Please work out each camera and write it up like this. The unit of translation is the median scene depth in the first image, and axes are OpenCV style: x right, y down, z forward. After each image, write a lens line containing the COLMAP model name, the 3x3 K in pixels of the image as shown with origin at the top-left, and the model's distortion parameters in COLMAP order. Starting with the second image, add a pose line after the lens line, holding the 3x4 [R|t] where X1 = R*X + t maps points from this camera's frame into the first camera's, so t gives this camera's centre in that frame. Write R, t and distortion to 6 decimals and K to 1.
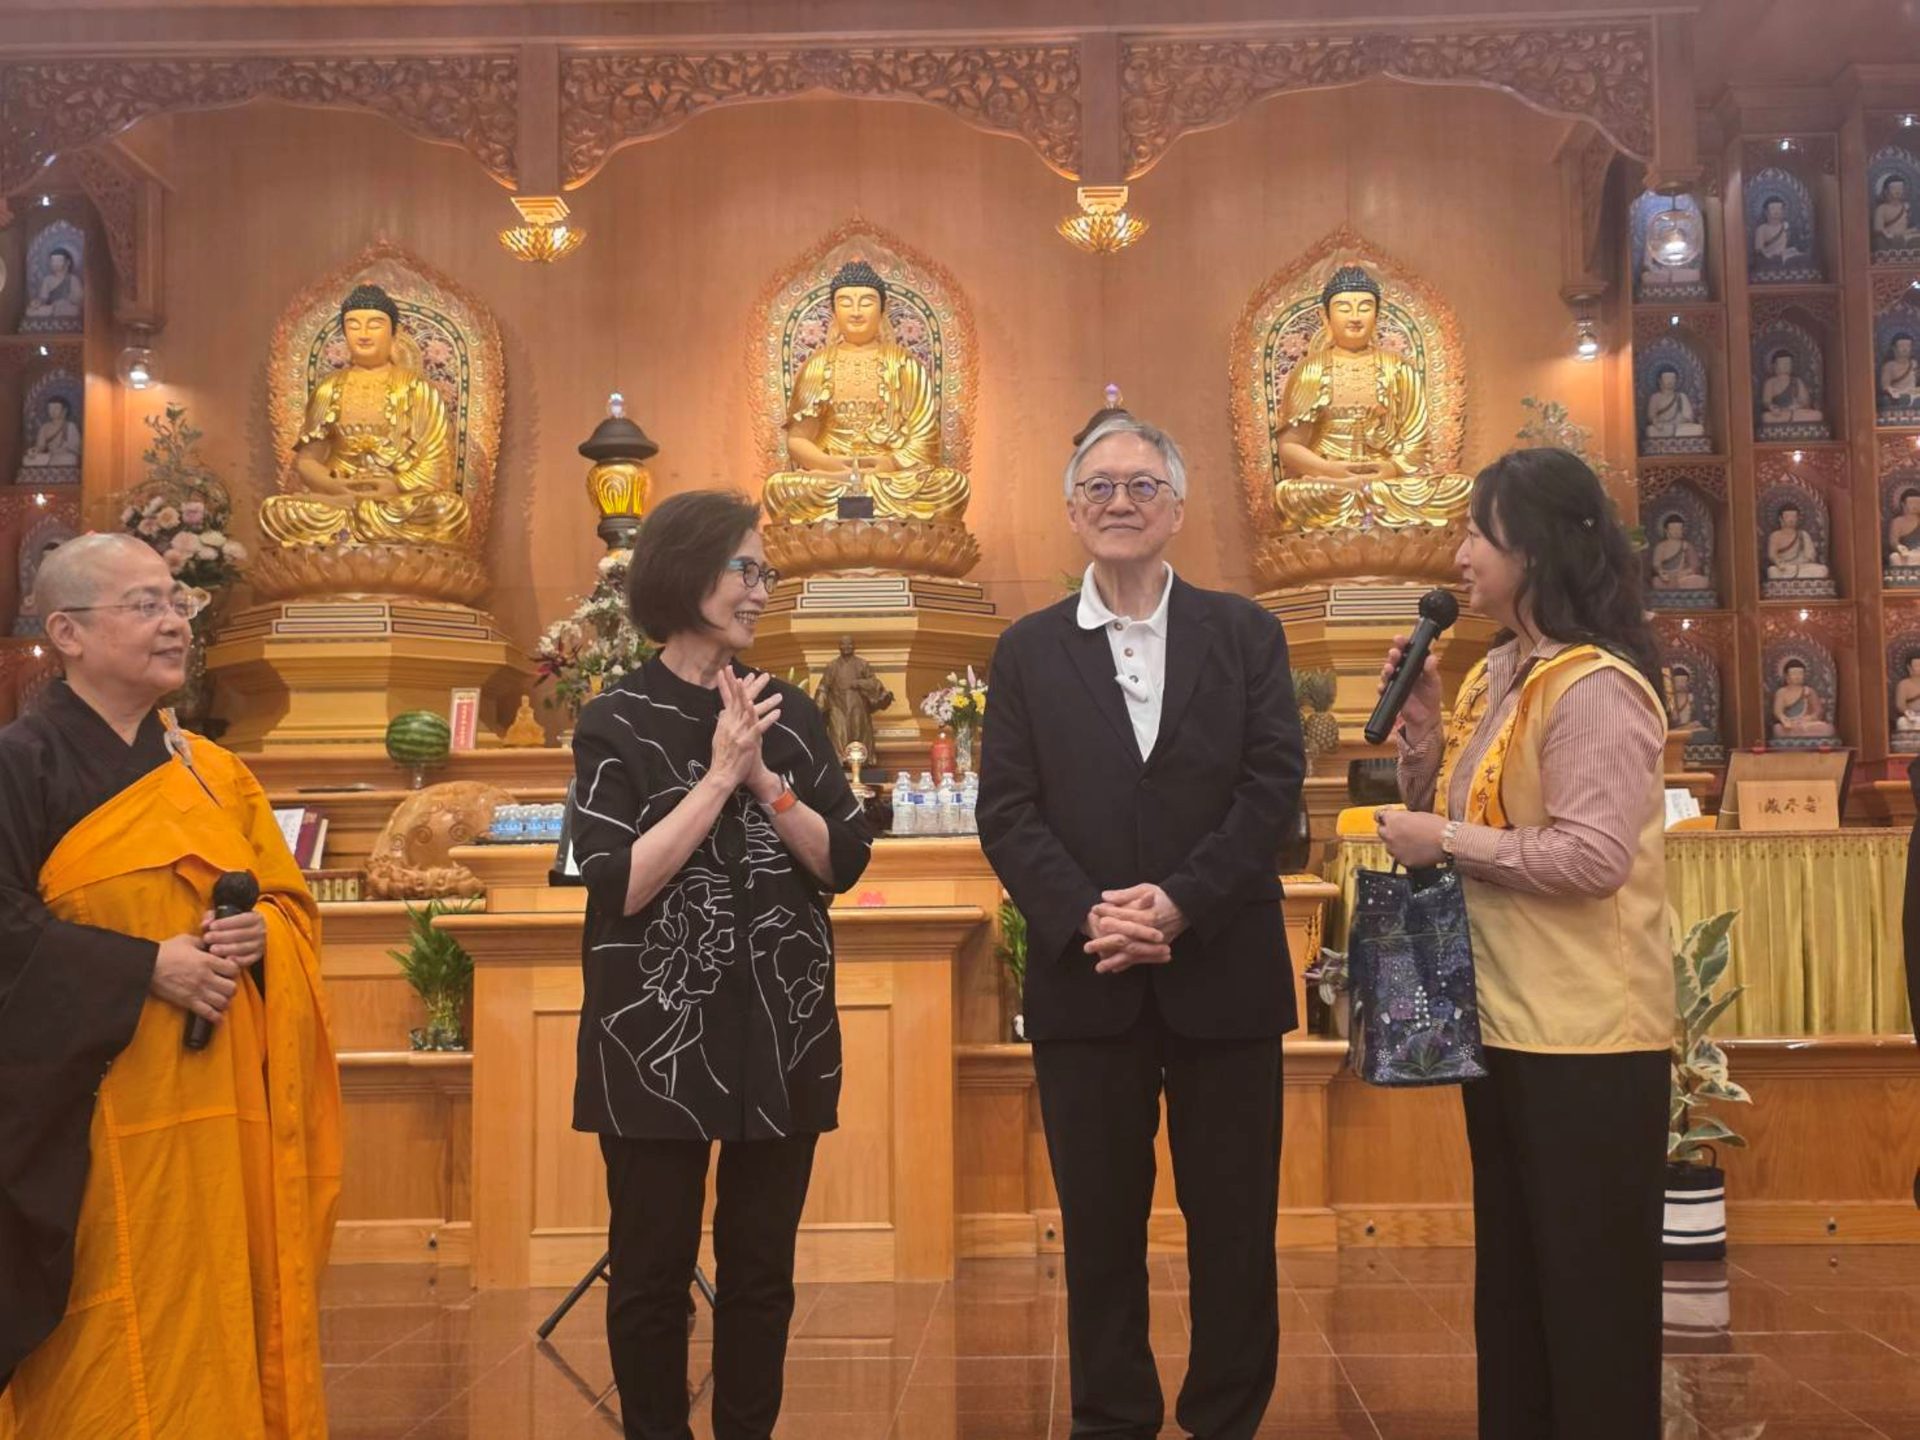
lens RADIAL K [[2537.2, 0, 988.6], [0, 2537.2, 708.5], [0, 0, 1]] dist [0.061887, 0.000000]
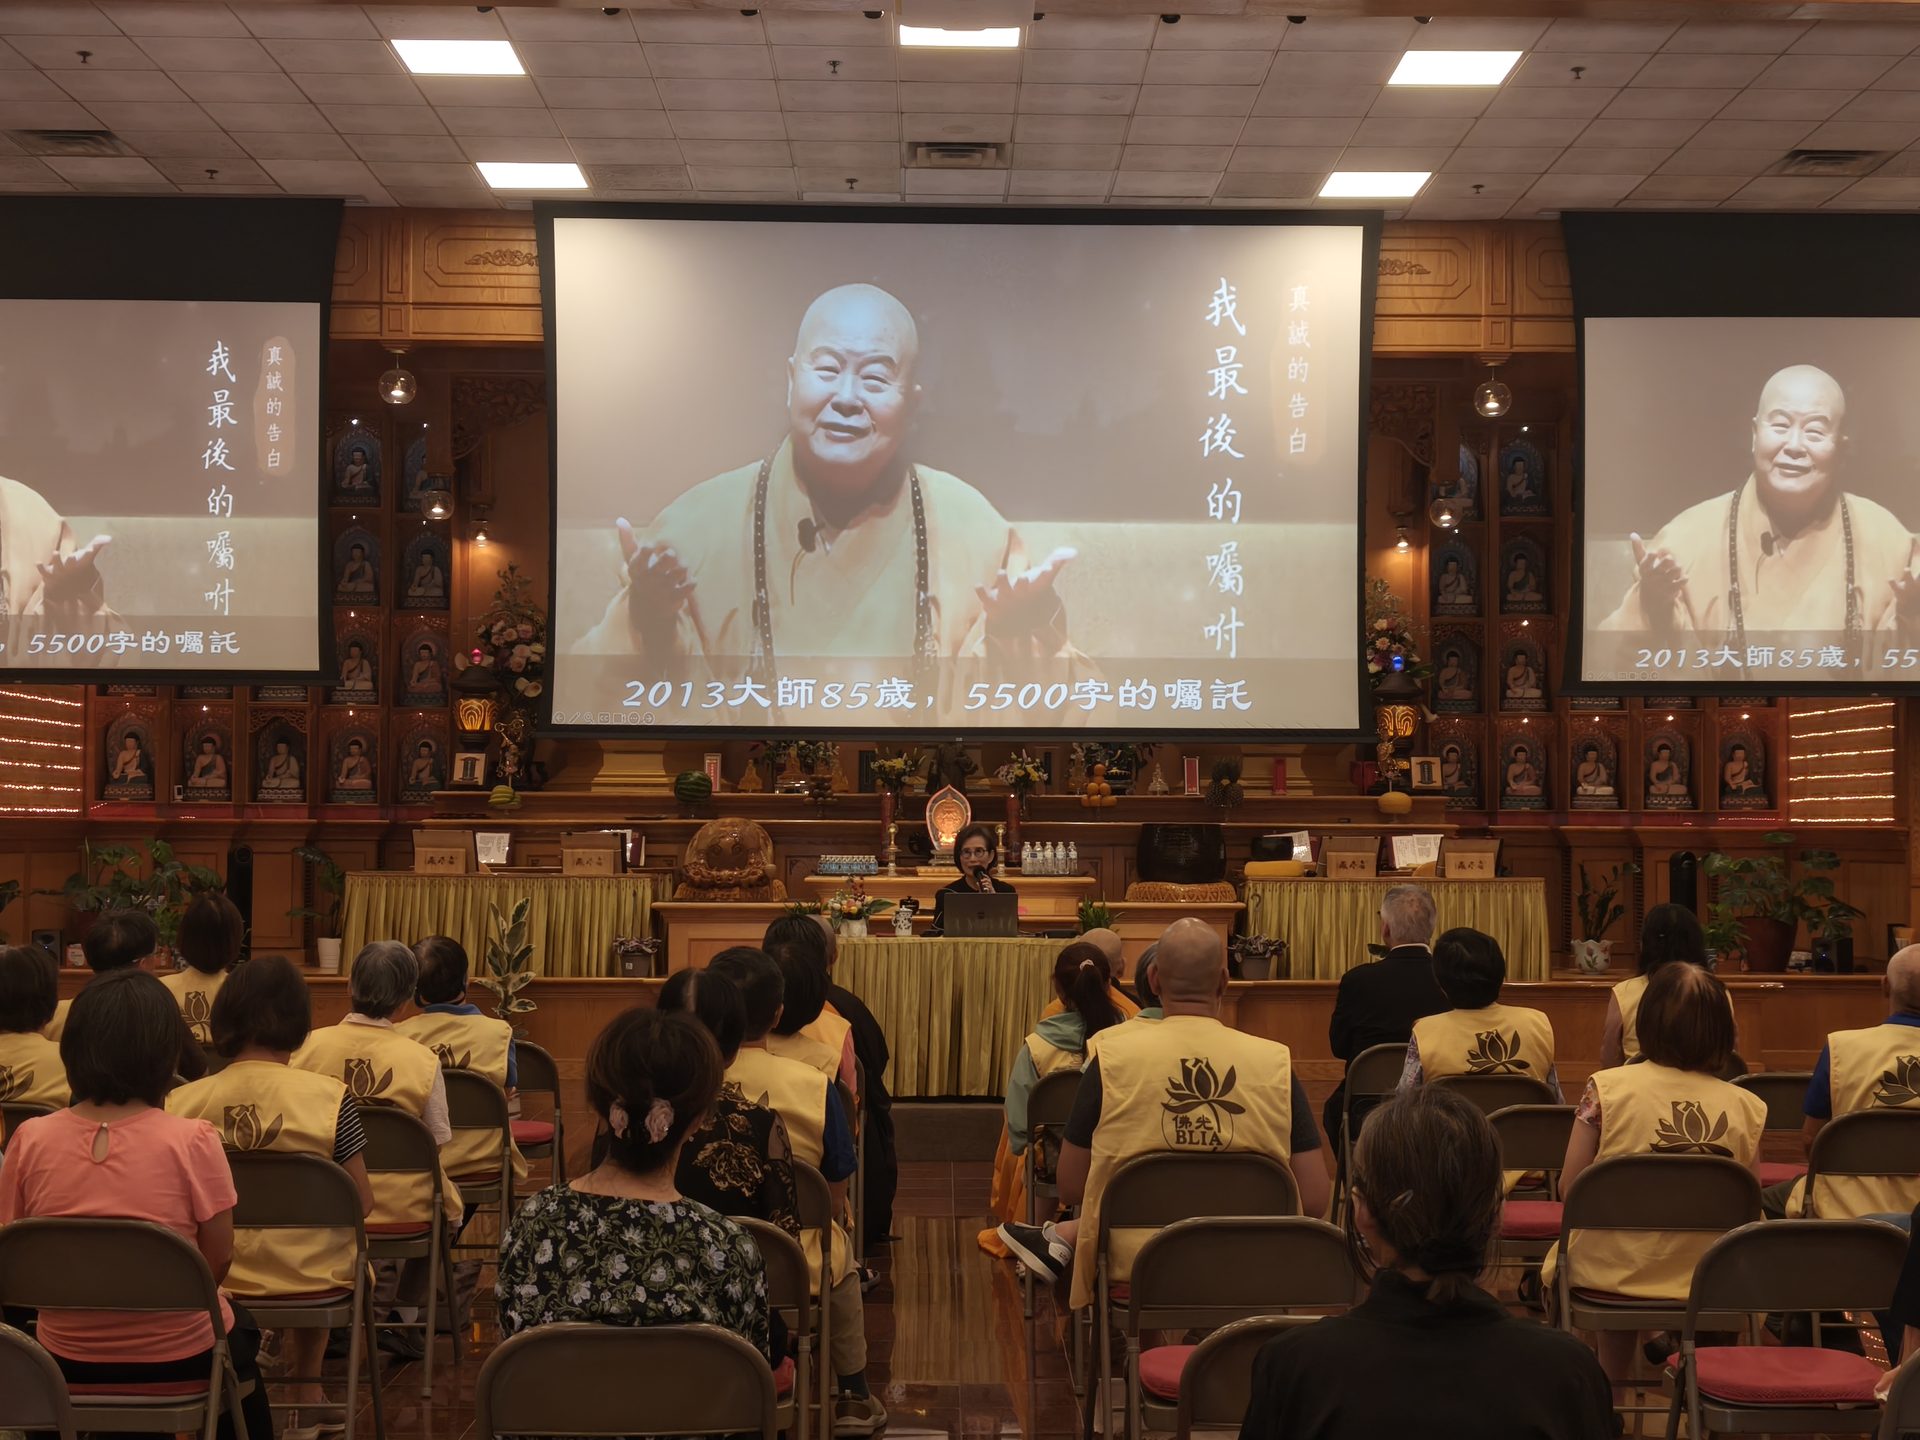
lens RADIAL K [[2537.2, 0, 980.8], [0, 2537.2, 774.3], [0, 0, 1]] dist [0.061887, 0.000000]
pose [[0.998912, 0.019292, 0.042466, -0.096554], [-0.021760, 0.998054, 0.058443, -0.088703], [-0.041256, -0.059303, 0.997387, -0.604068]]
